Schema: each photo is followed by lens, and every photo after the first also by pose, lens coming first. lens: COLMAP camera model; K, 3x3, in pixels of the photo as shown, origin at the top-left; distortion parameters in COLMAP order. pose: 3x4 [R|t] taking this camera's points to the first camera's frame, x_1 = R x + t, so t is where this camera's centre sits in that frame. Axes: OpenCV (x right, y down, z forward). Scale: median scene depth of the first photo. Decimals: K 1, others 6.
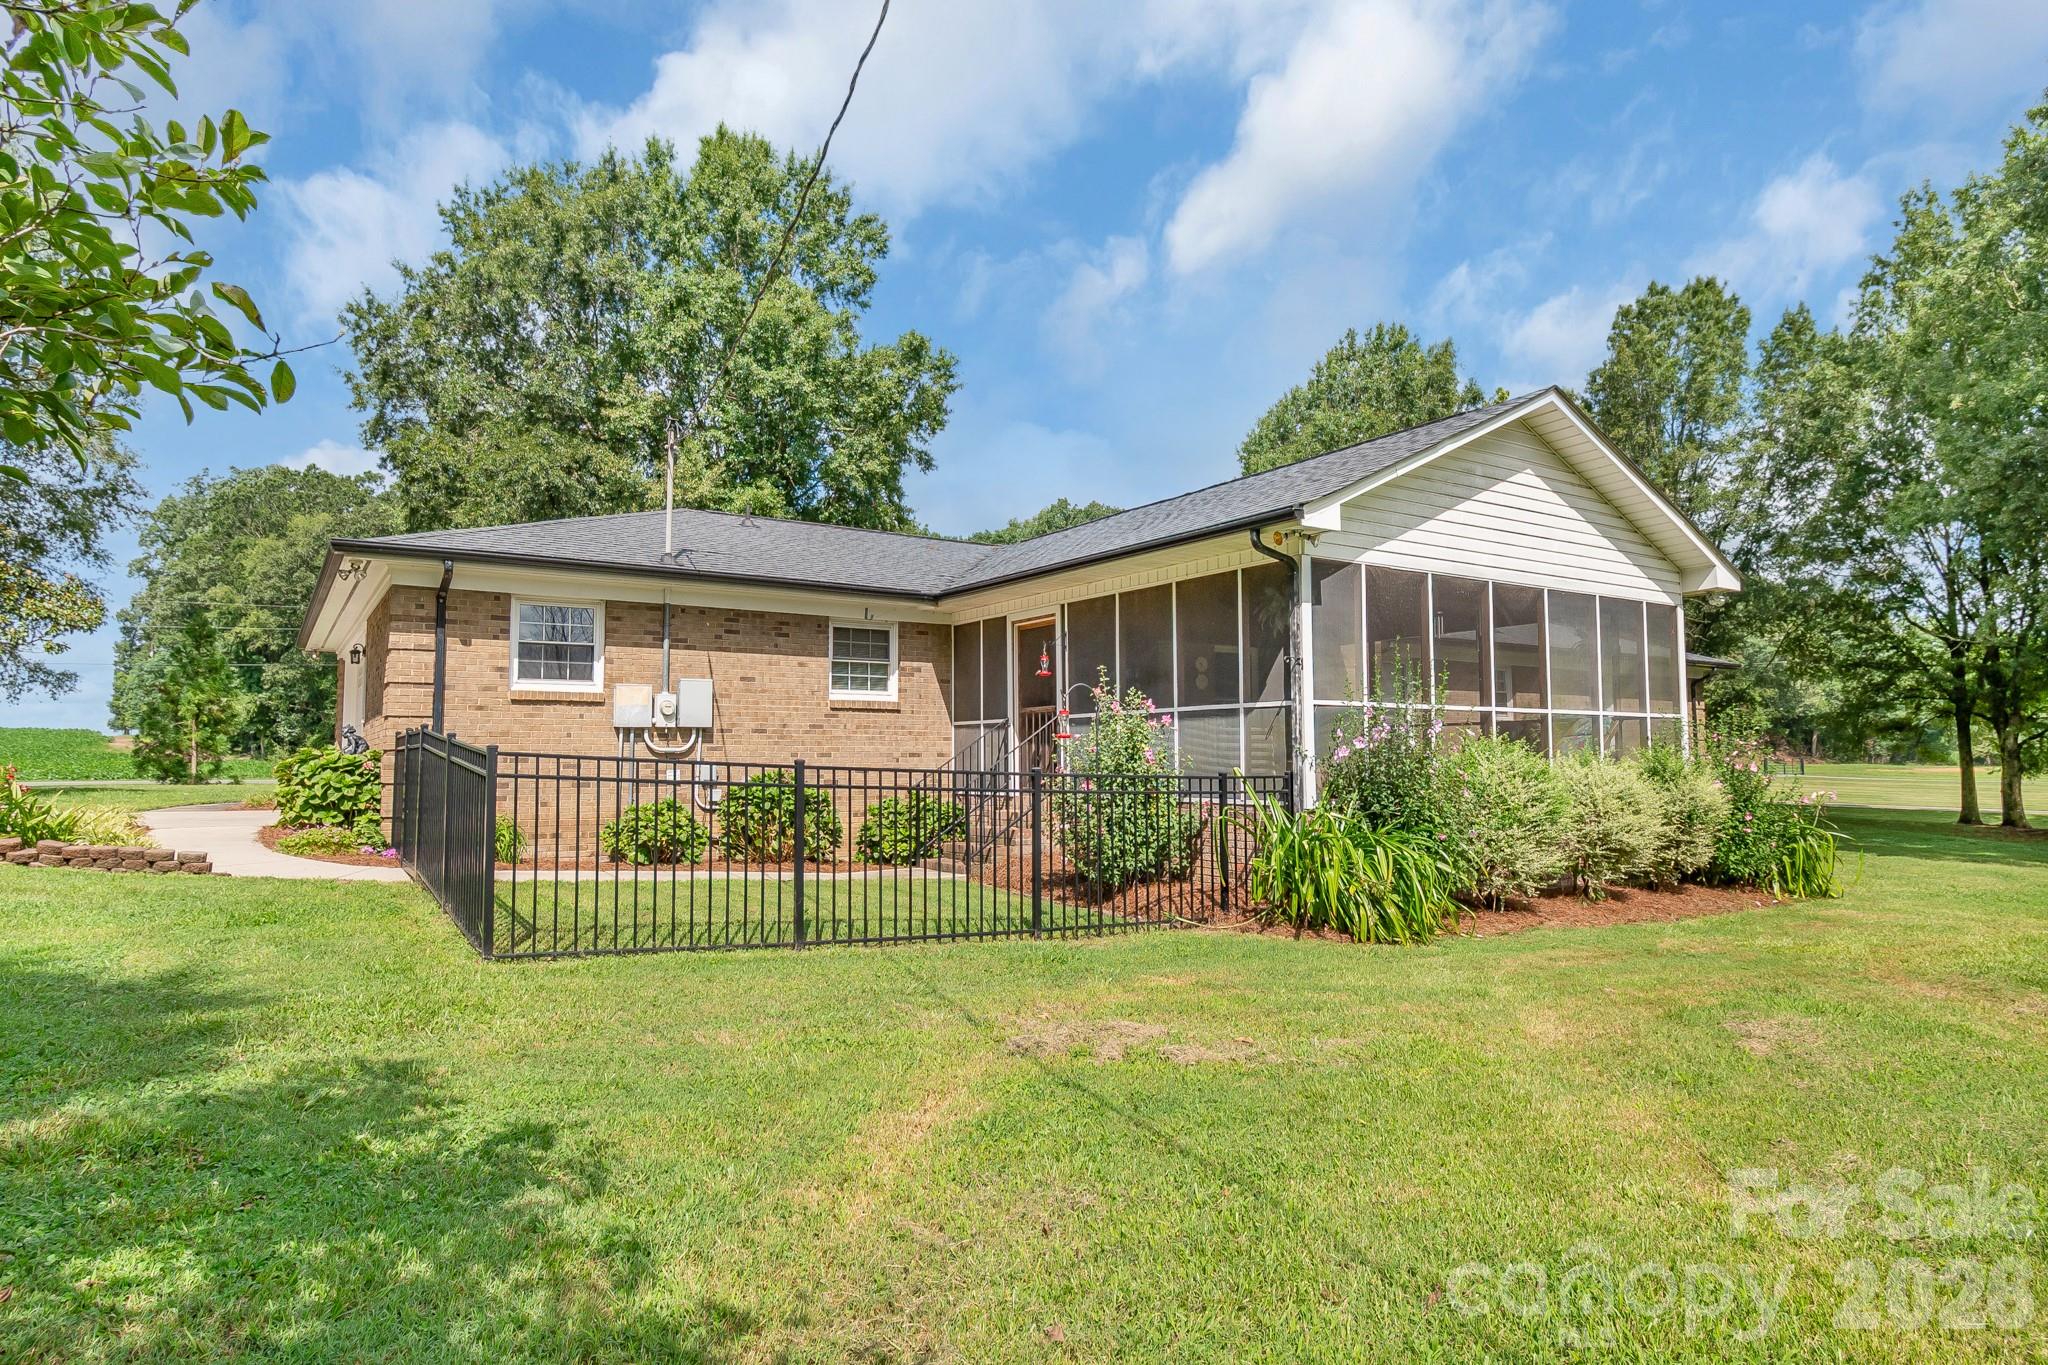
lens RADIAL K [[1188.3, 0, 1024.0], [0, 1188.3, 682.5], [0, 0, 1]] dist [-0.013931, 0.000138]
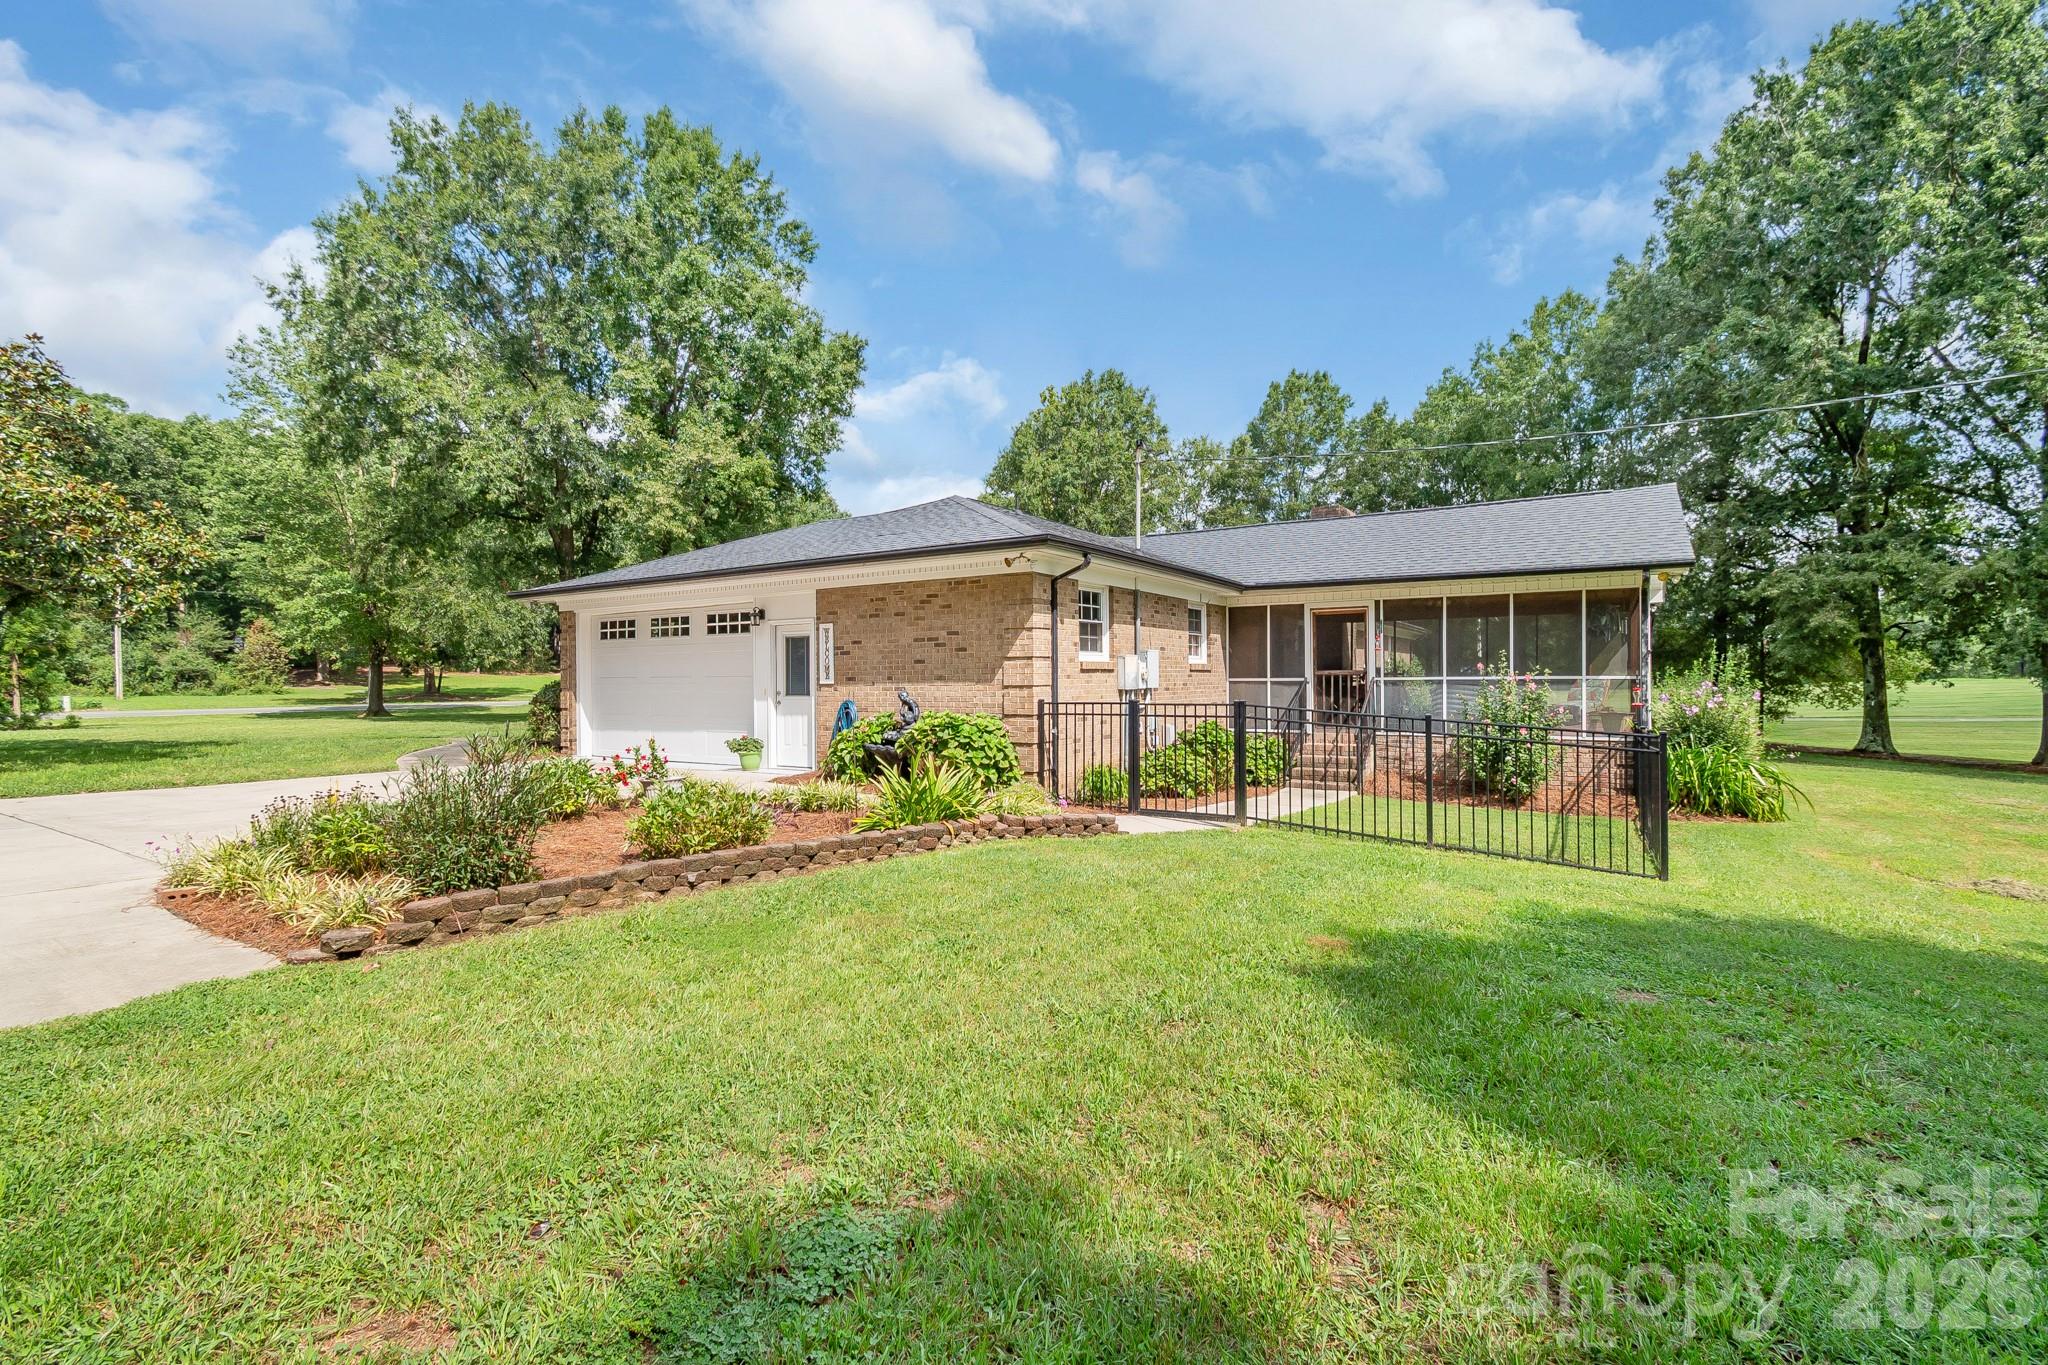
lens RADIAL K [[918.1, 0, 1024.0], [0, 918.1, 682.5], [0, 0, 1]] dist [0.003428, -0.003890]
pose [[0.907412, -0.005513, 0.420205, -0.788802], [-0.024997, 0.997435, 0.067066, -0.029550], [-0.419497, -0.071361, 0.904947, 0.163486]]
